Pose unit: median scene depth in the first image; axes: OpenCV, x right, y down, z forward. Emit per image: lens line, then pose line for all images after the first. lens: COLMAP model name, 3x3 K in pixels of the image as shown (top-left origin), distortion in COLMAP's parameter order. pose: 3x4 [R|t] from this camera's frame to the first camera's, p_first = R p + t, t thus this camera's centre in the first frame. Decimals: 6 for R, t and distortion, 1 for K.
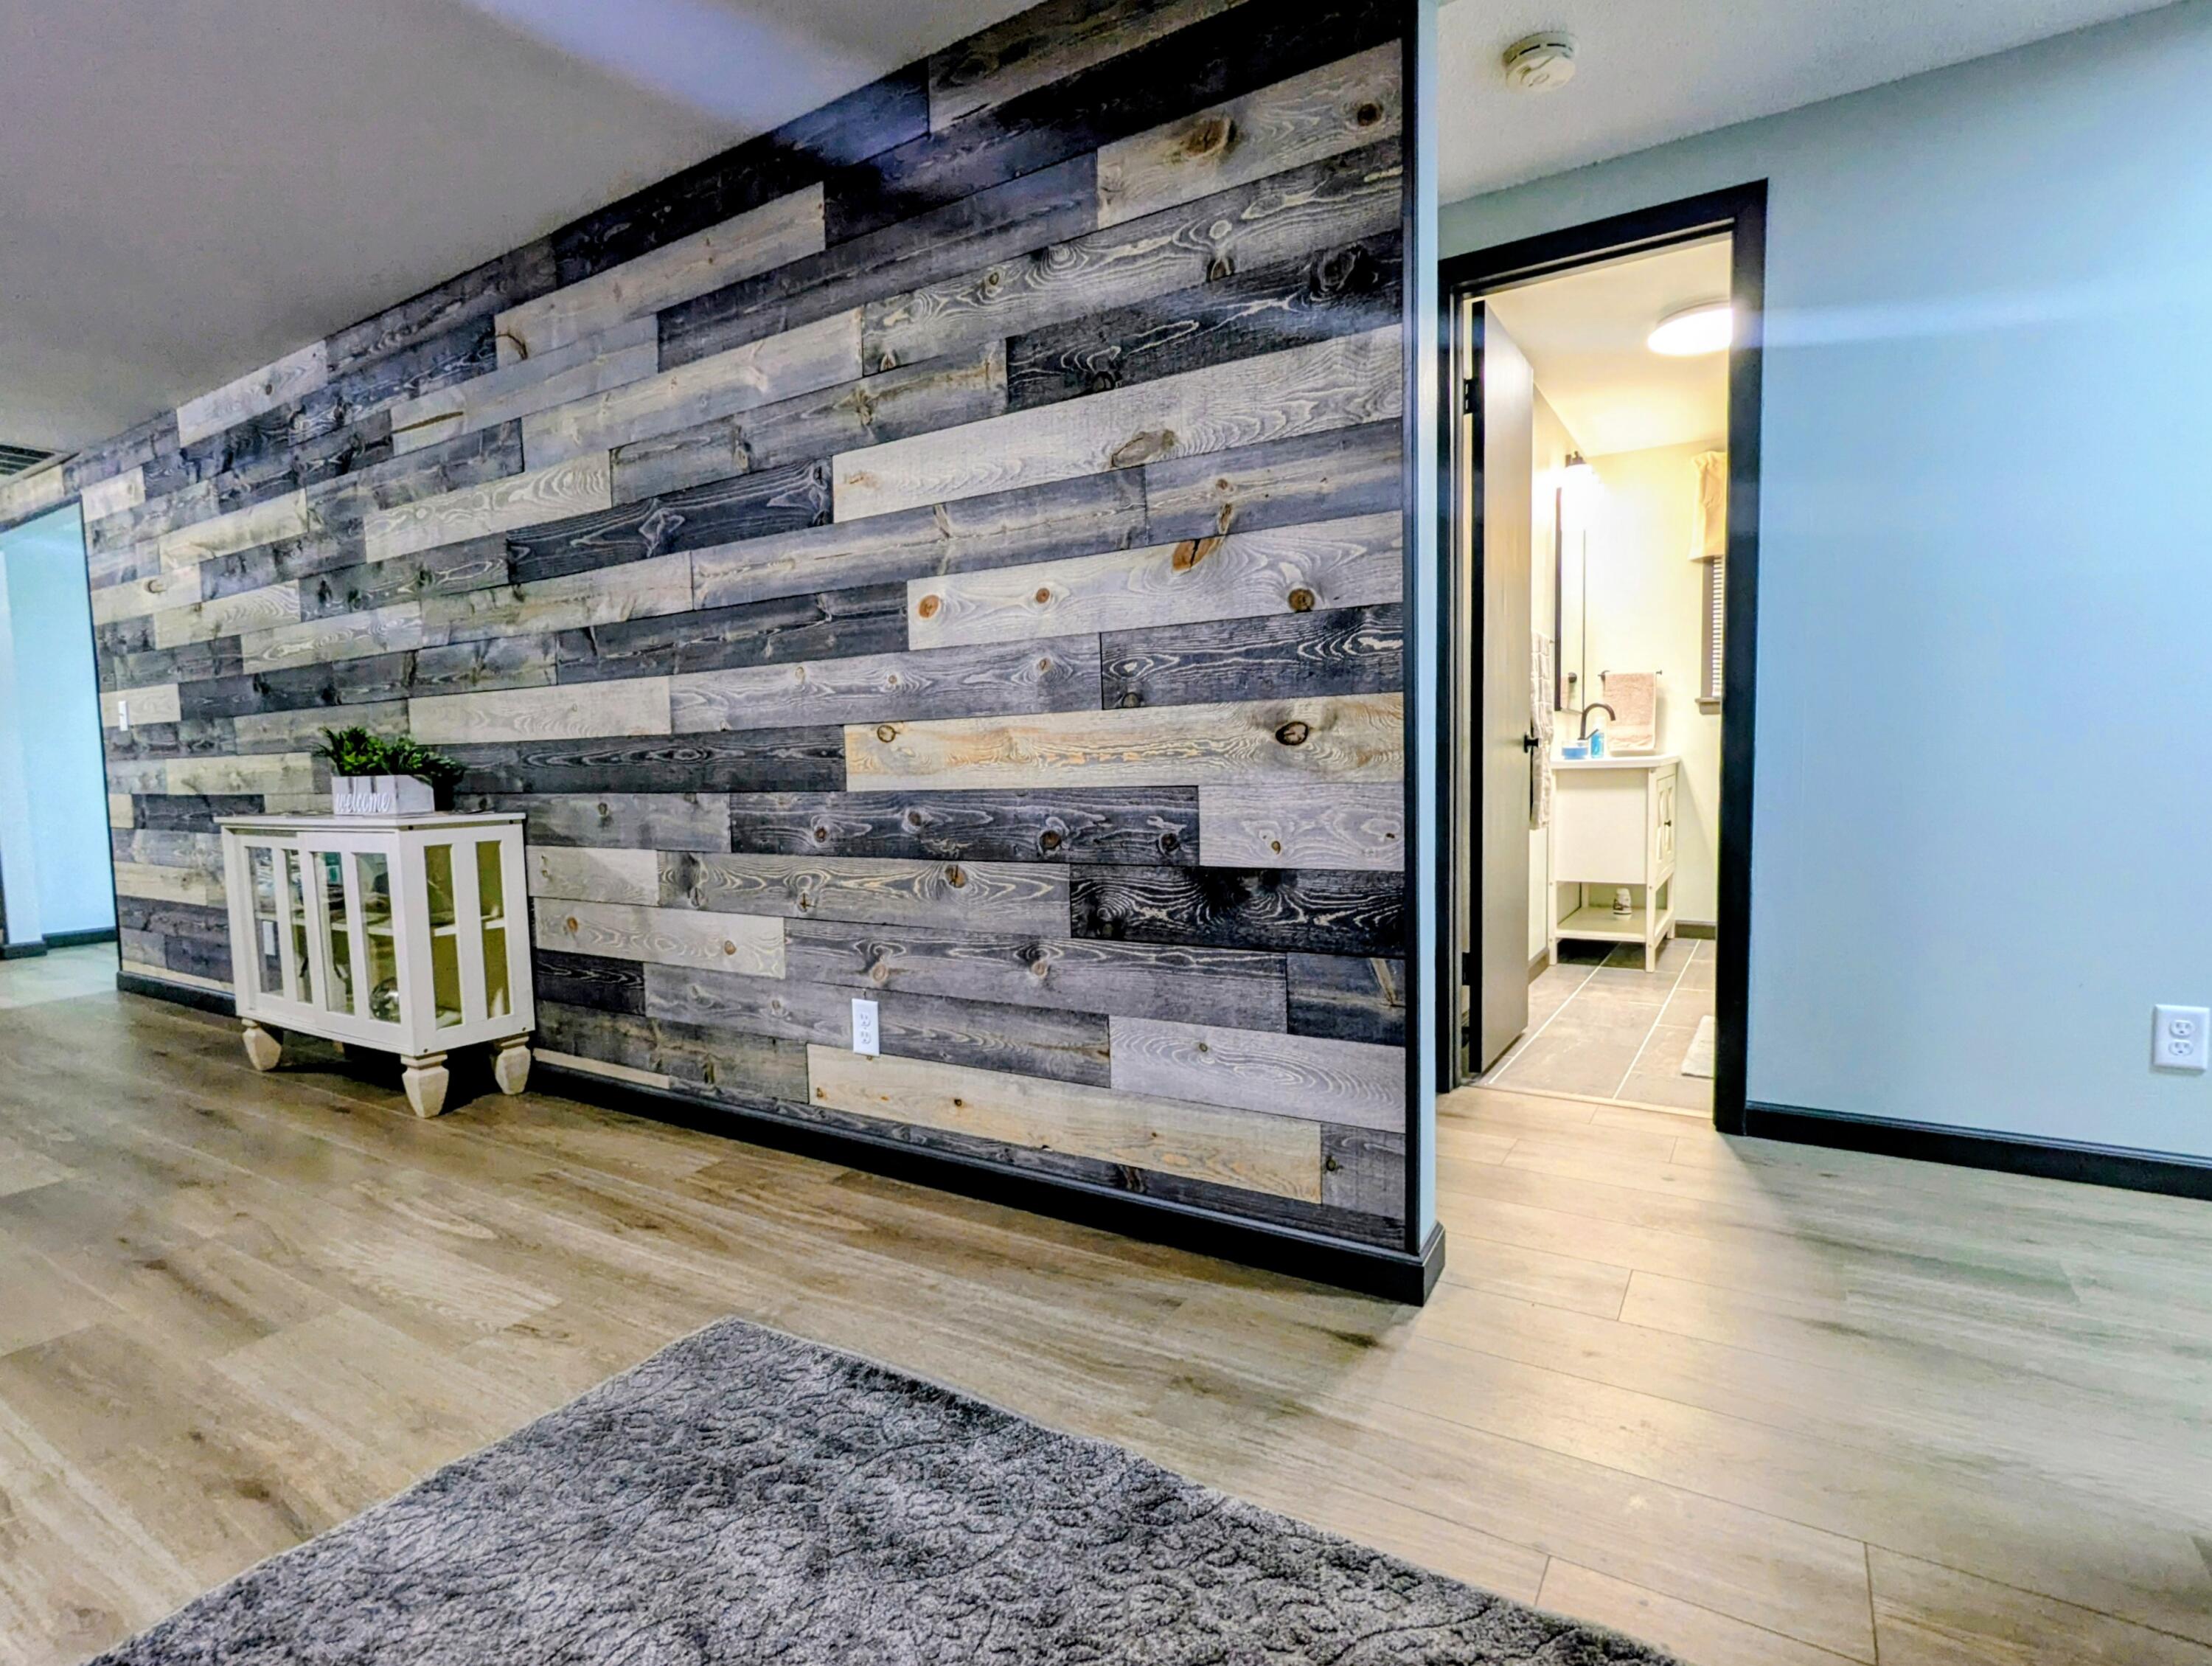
lens RADIAL K [[1093.6, 0, 1120.3], [0, 1093.6, 842.8], [0, 0, 1]] dist [-0.004069, 0.001129]
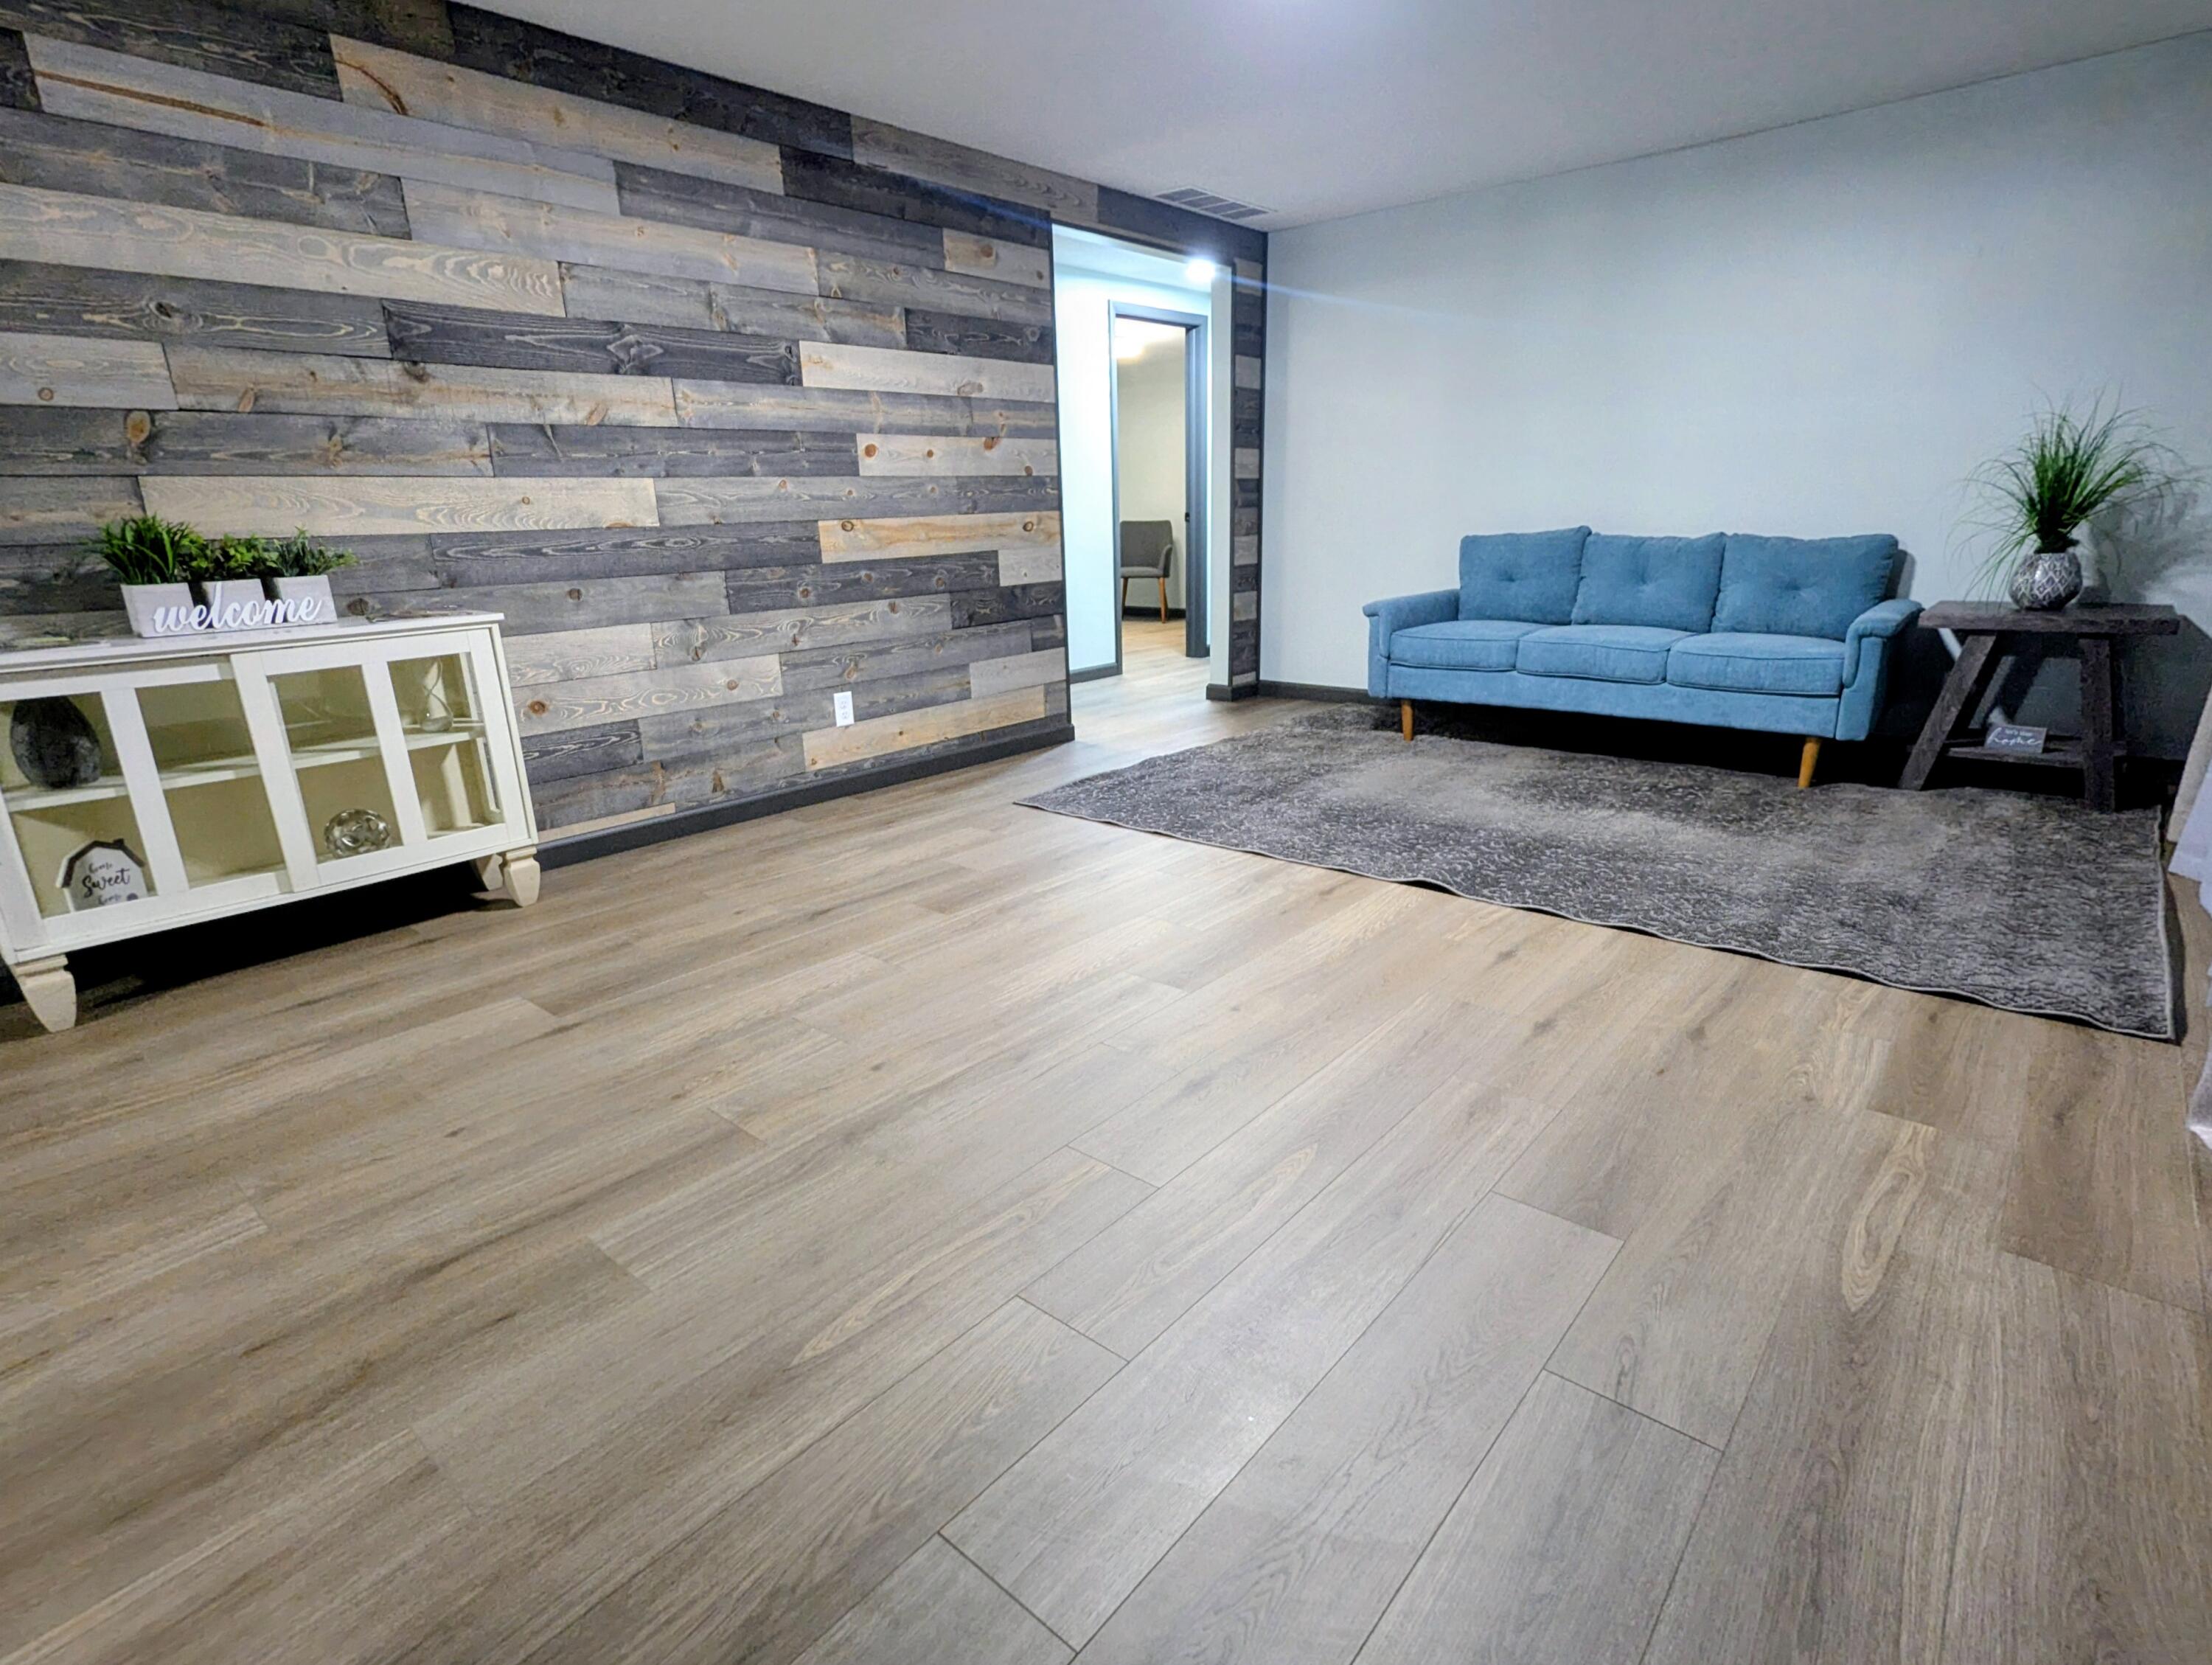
lens RADIAL K [[1093.5, 0, 1120.3], [0, 1093.5, 842.3], [0, 0, 1]] dist [-0.004069, 0.001129]
pose [[0.161282, -0.273451, 0.948268, -1.830774], [0.093953, 0.960738, 0.261067, -0.031702], [-0.982426, 0.046987, 0.180642, 0.302026]]
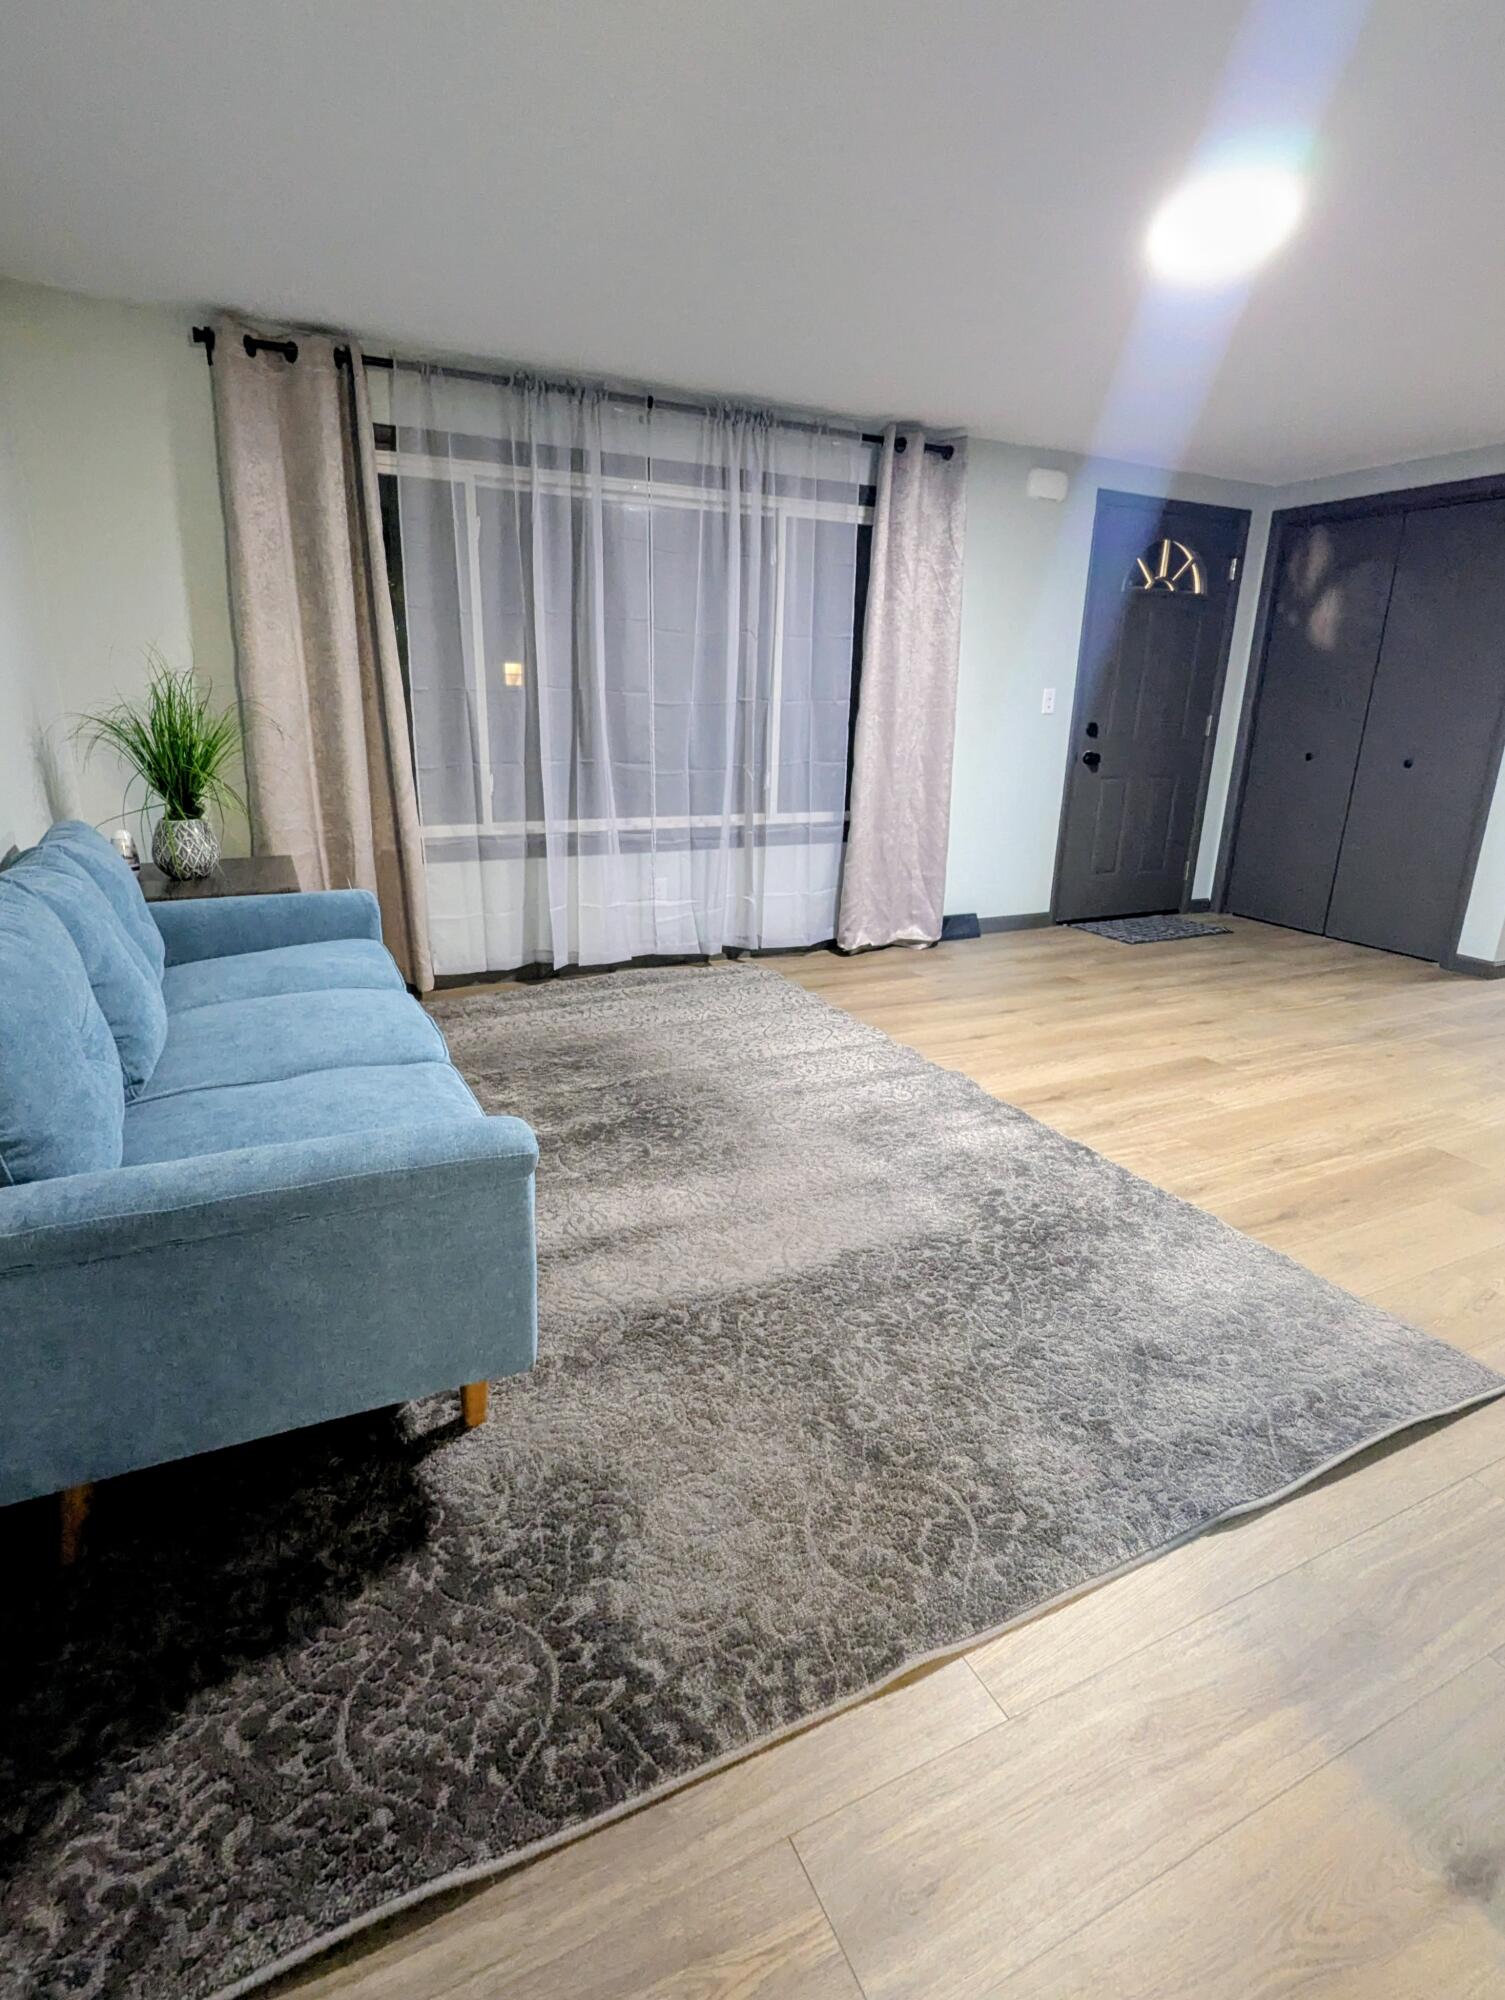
lens RADIAL K [[988.6, 0, 752.5], [0, 988.6, 1000.0], [0, 0, 1]] dist [-0.004069, 0.001129]
pose [[-0.543463, 0.255543, -0.799591, 0.576528], [-0.072022, 0.934830, 0.347716, -0.166958], [0.836338, 0.246558, -0.489640, 0.565723]]
